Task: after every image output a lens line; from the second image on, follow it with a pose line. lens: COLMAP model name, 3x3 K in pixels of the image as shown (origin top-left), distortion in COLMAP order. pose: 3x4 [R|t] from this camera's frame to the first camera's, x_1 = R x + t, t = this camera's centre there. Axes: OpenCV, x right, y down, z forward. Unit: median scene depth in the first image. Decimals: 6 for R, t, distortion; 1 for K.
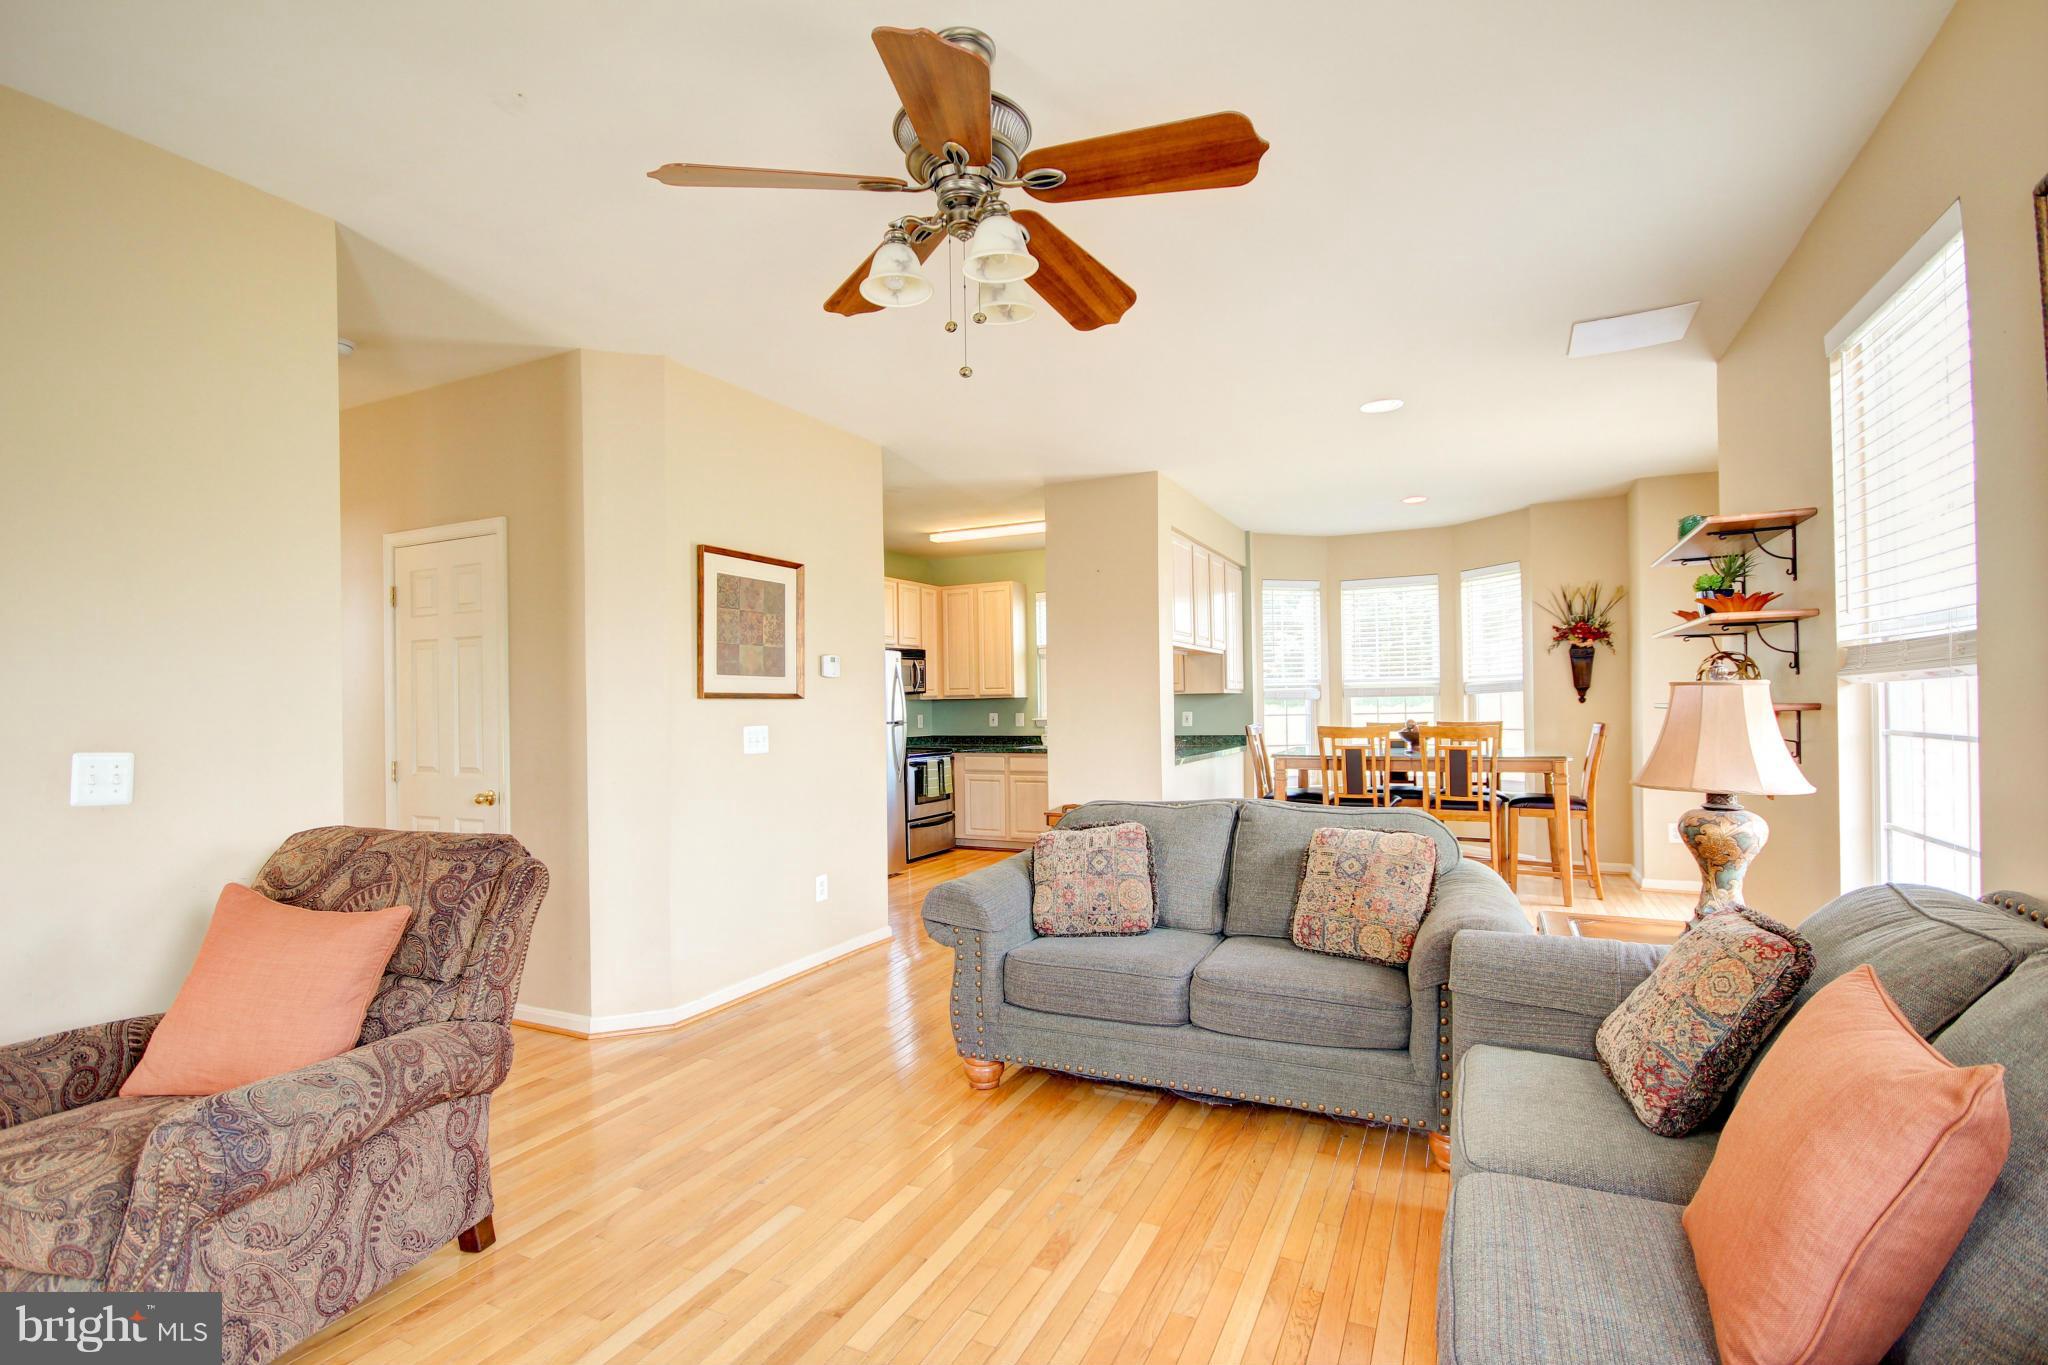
lens RADIAL K [[939.5, 0, 1027.1], [0, 939.5, 702.9], [0, 0, 1]] dist [0.000058, -0.001644]
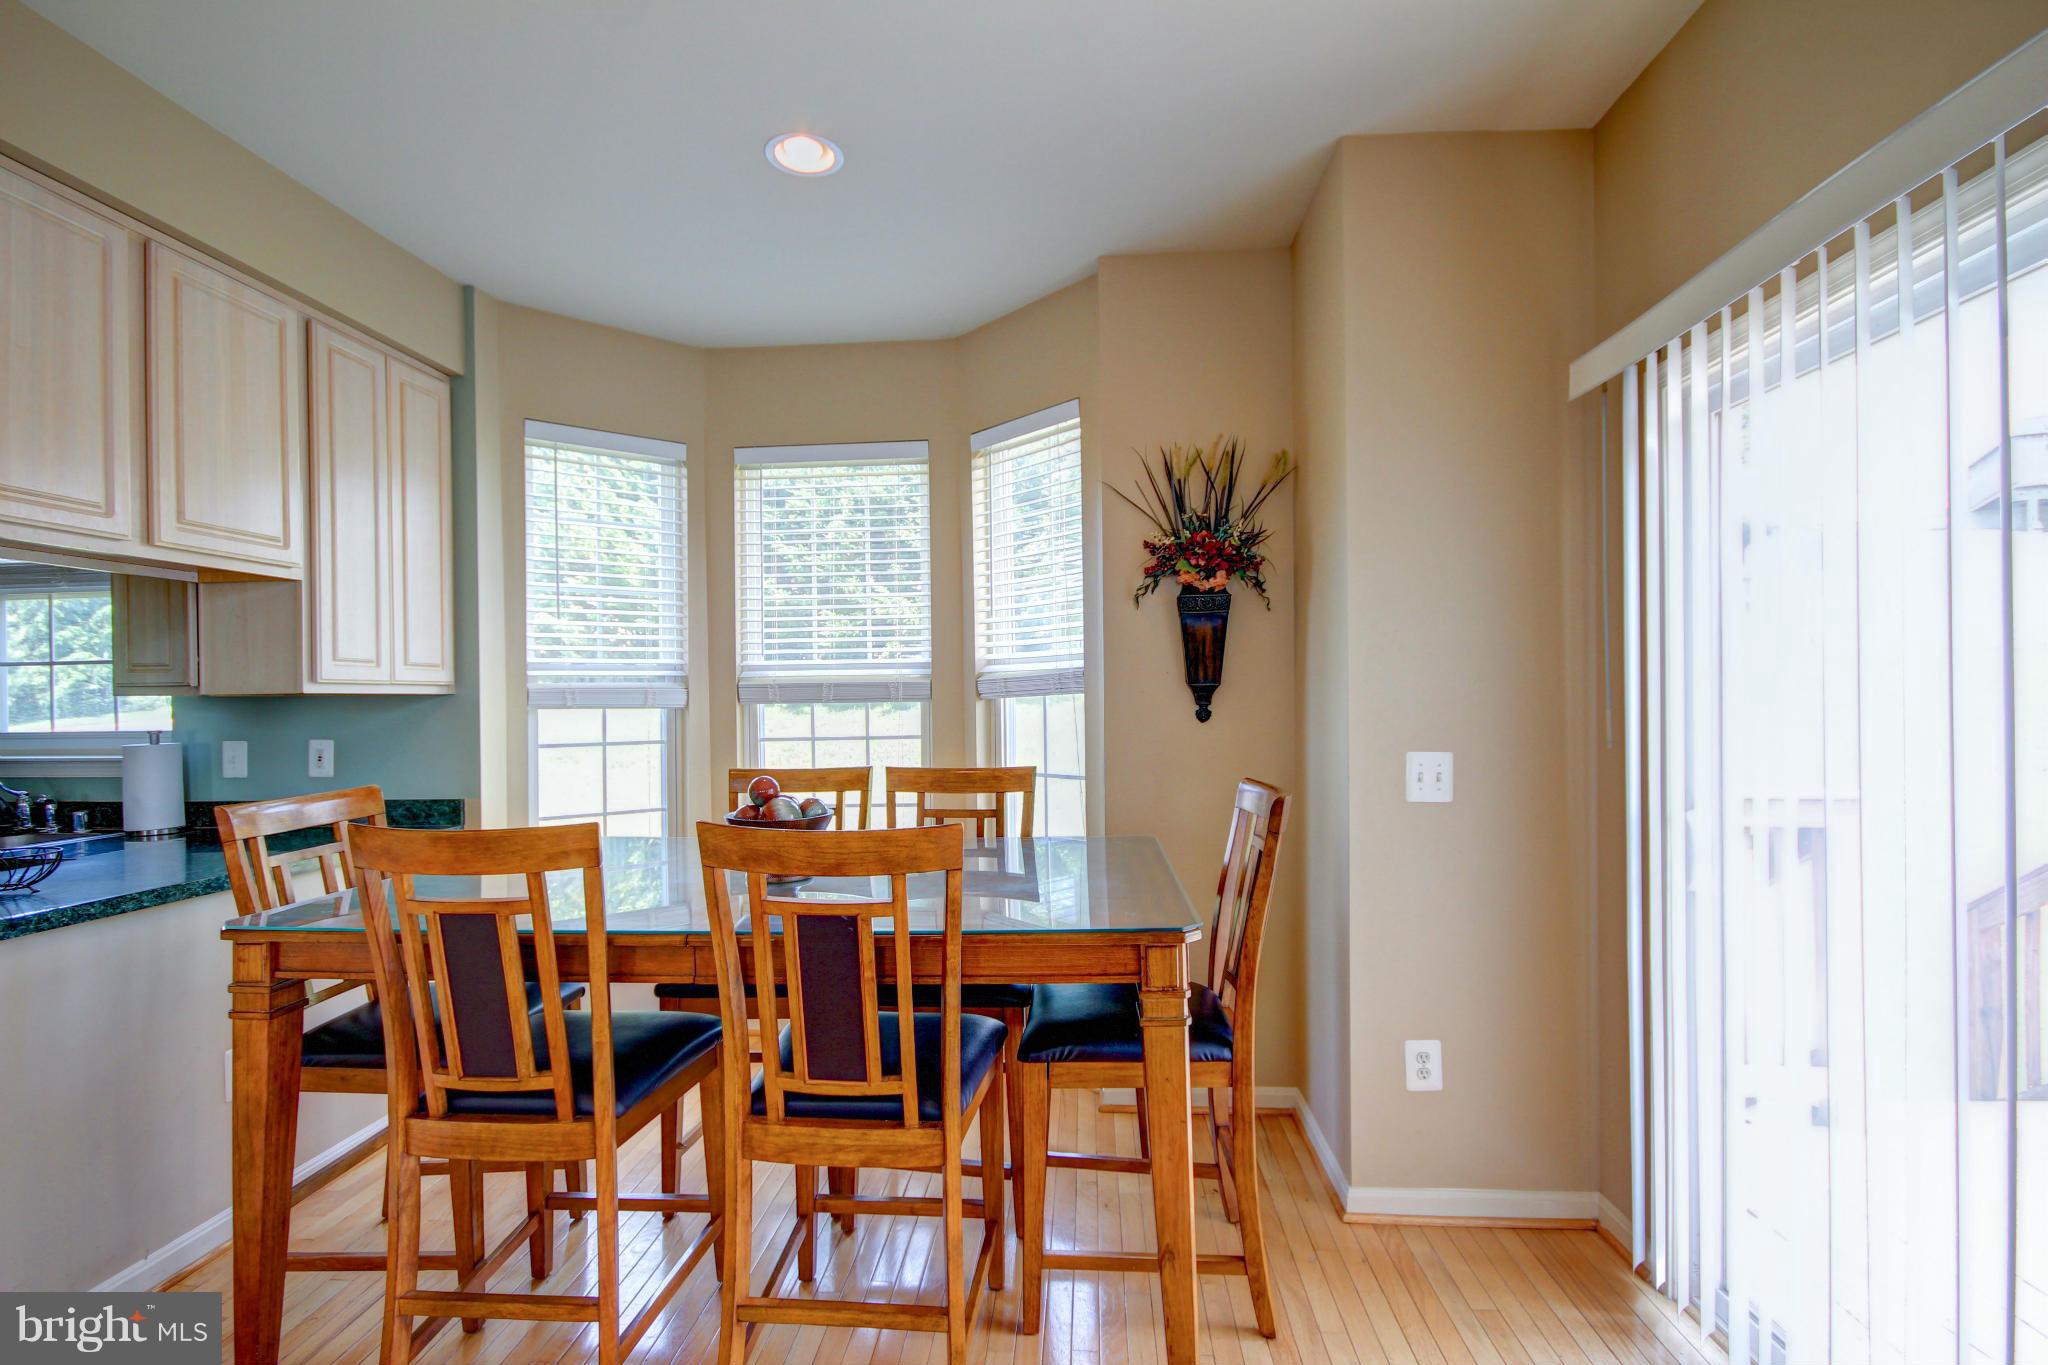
lens RADIAL K [[939.5, 0, 1018.0], [0, 939.5, 700.4], [0, 0, 1]] dist [0.000058, -0.001644]
pose [[0.930162, 0.001582, 0.367145, 0.356374], [-0.001838, 0.999998, 0.000347, -0.009511], [-0.367144, -0.000998, 0.930164, 0.635585]]
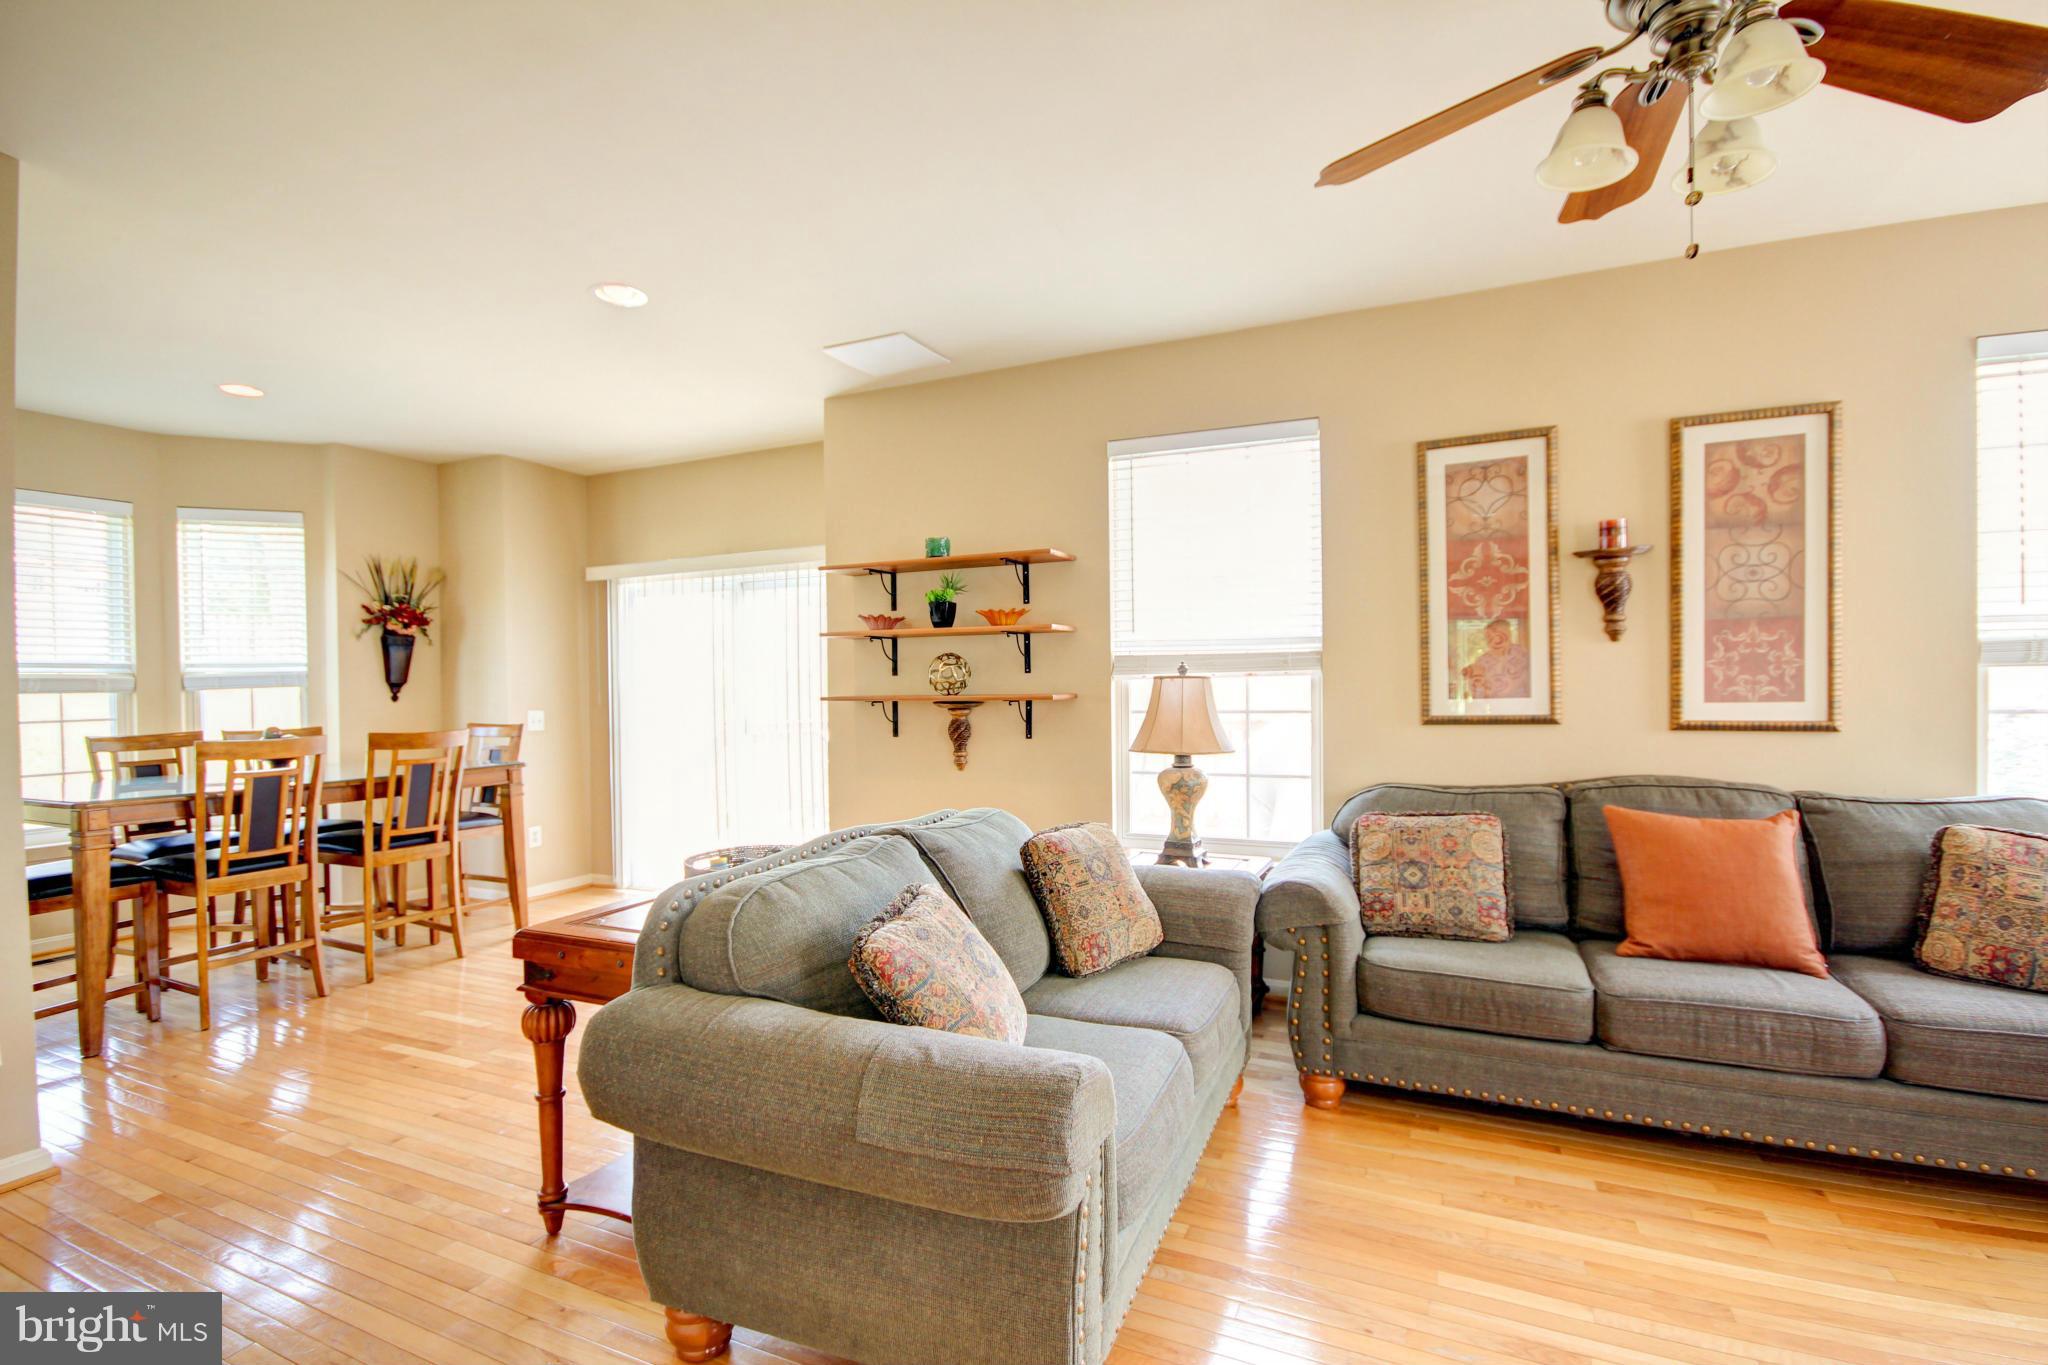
lens RADIAL K [[939.5, 0, 1020.8], [0, 939.5, 695.2], [0, 0, 1]] dist [0.000058, -0.001644]
pose [[-0.026498, 0.006371, 0.999629, -0.250317], [0.010603, 0.999925, -0.006092, 0.005126], [-0.999593, 0.010438, -0.026563, 0.478371]]
